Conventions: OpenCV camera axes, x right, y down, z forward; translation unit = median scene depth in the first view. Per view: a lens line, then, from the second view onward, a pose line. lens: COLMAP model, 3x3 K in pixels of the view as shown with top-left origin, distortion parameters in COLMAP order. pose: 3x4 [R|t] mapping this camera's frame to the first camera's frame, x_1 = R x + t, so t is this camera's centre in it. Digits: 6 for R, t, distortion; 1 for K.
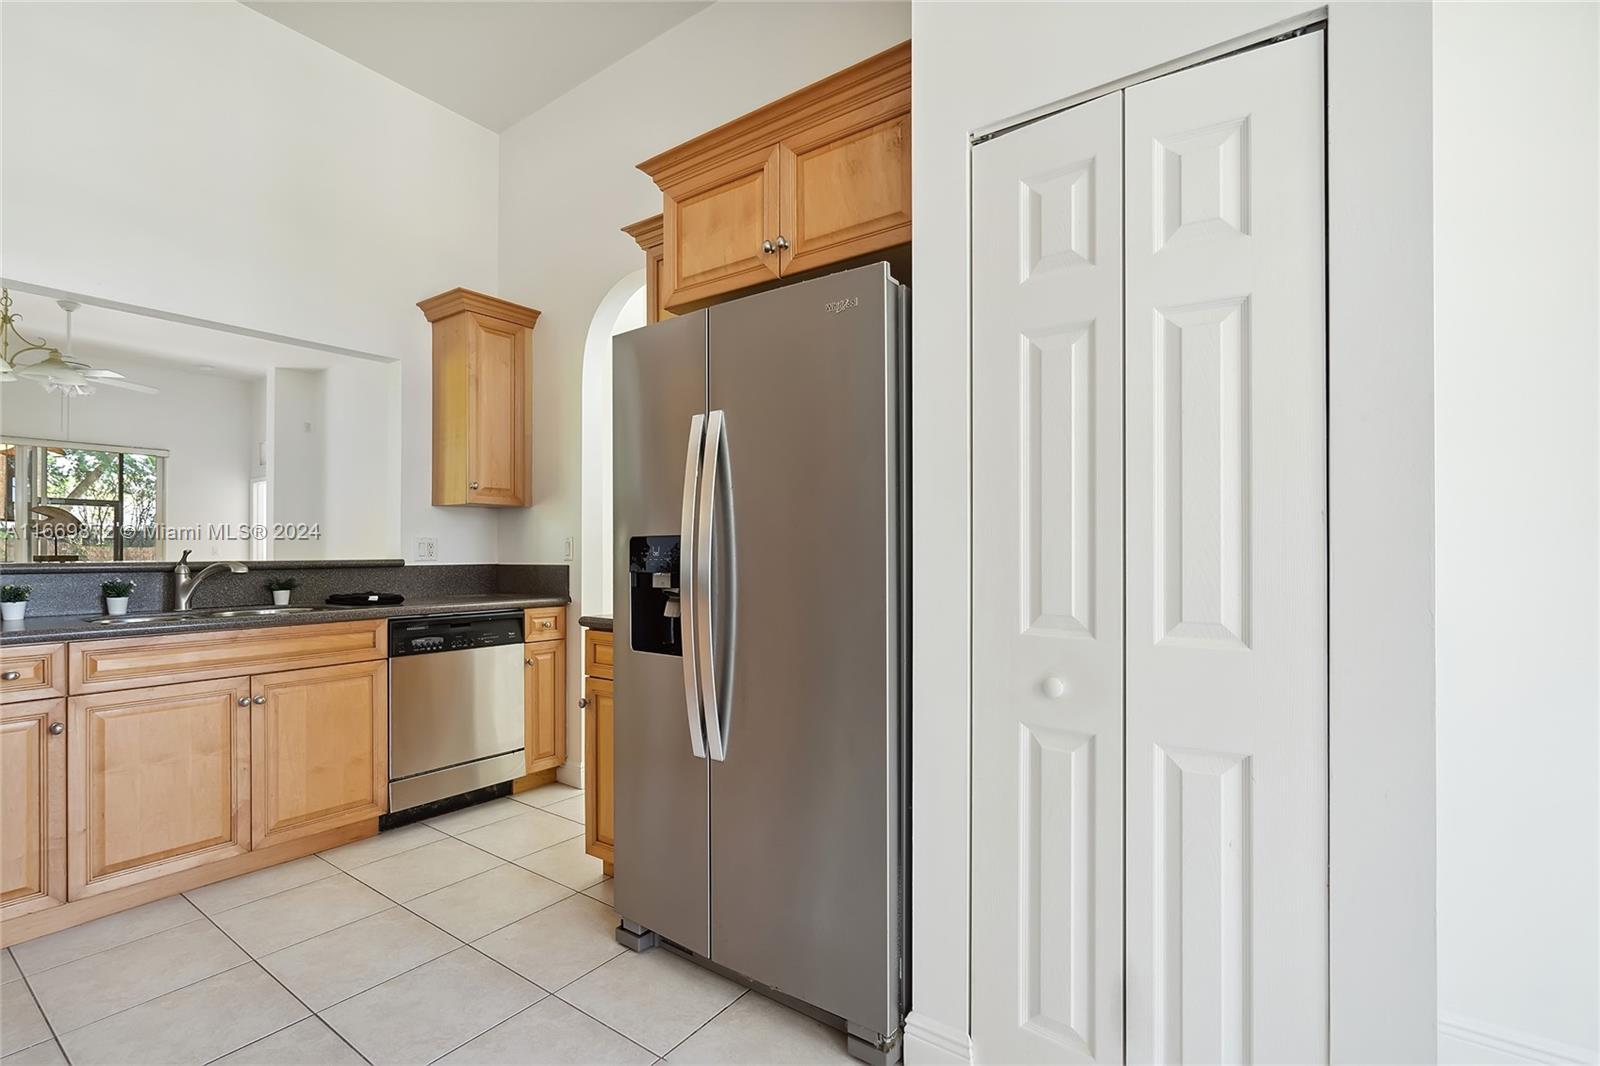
lens RADIAL K [[733.3, 0, 789.7], [0, 733.3, 538.0], [0, 0, 1]] dist [0.001197, 0.000419]
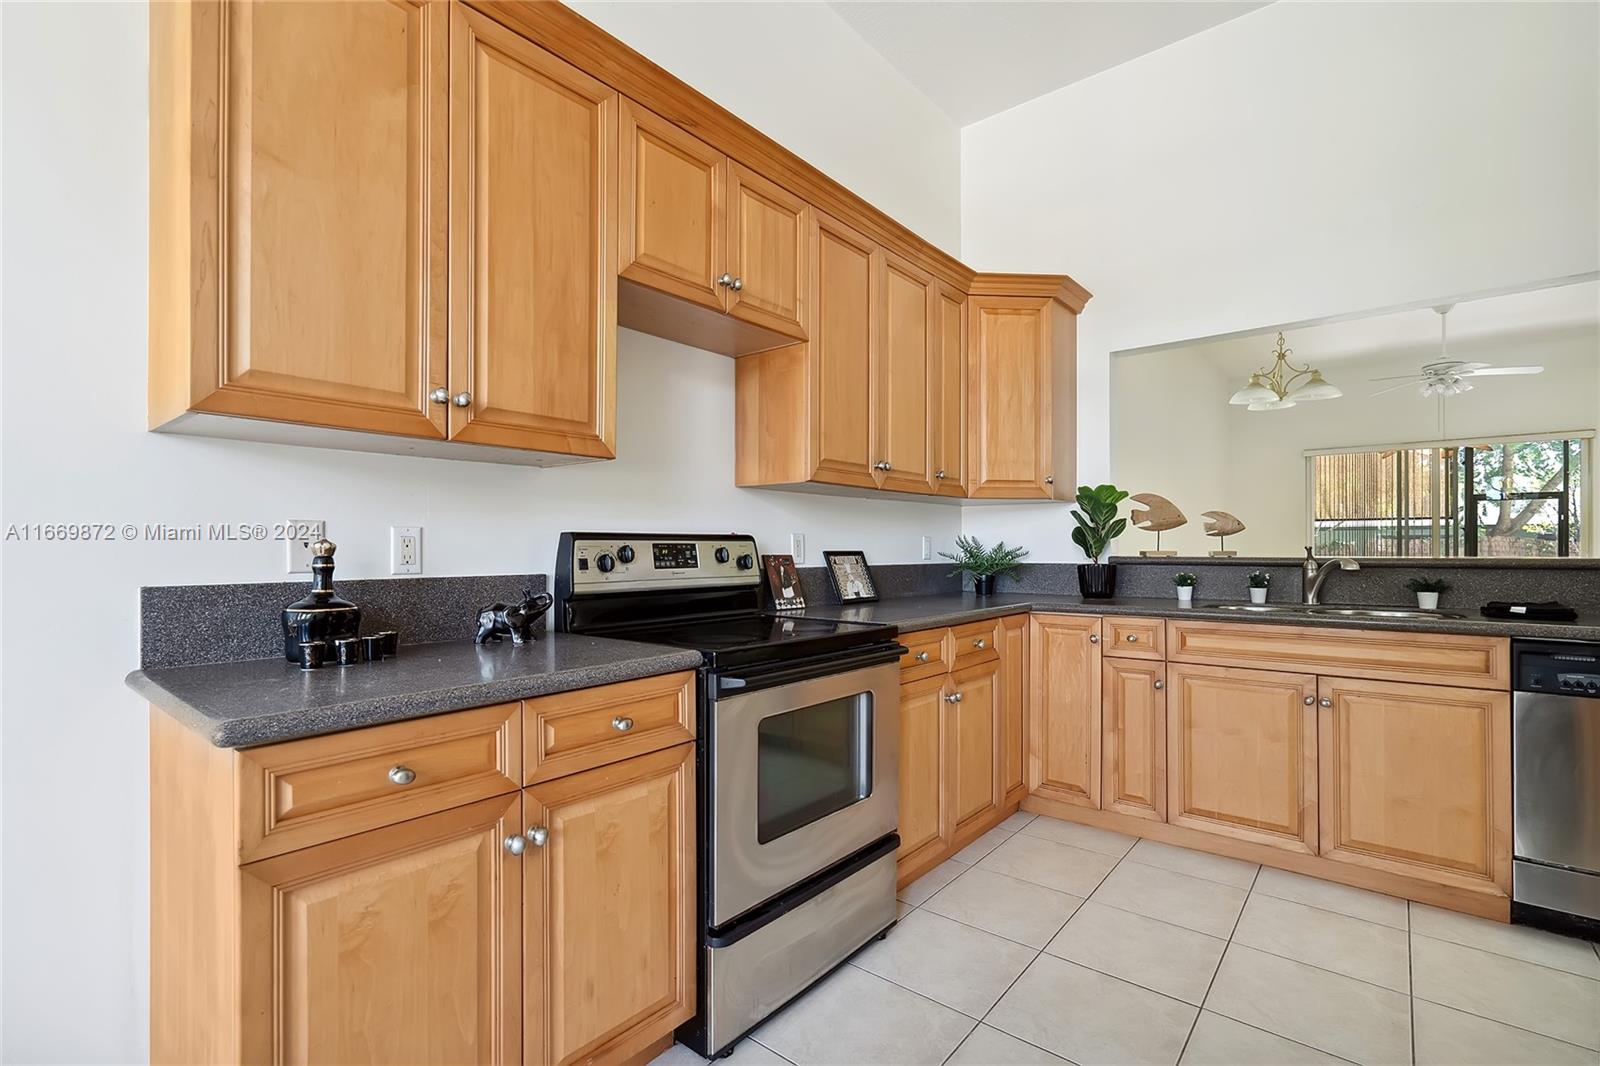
lens RADIAL K [[733.3, 0, 789.1], [0, 733.3, 546.8], [0, 0, 1]] dist [0.001197, 0.000419]
pose [[-0.068714, -0.001093, -0.997636, 0.263958], [0.020878, 0.999779, -0.002533, 0.004792], [0.997418, -0.021003, -0.068676, 0.350281]]
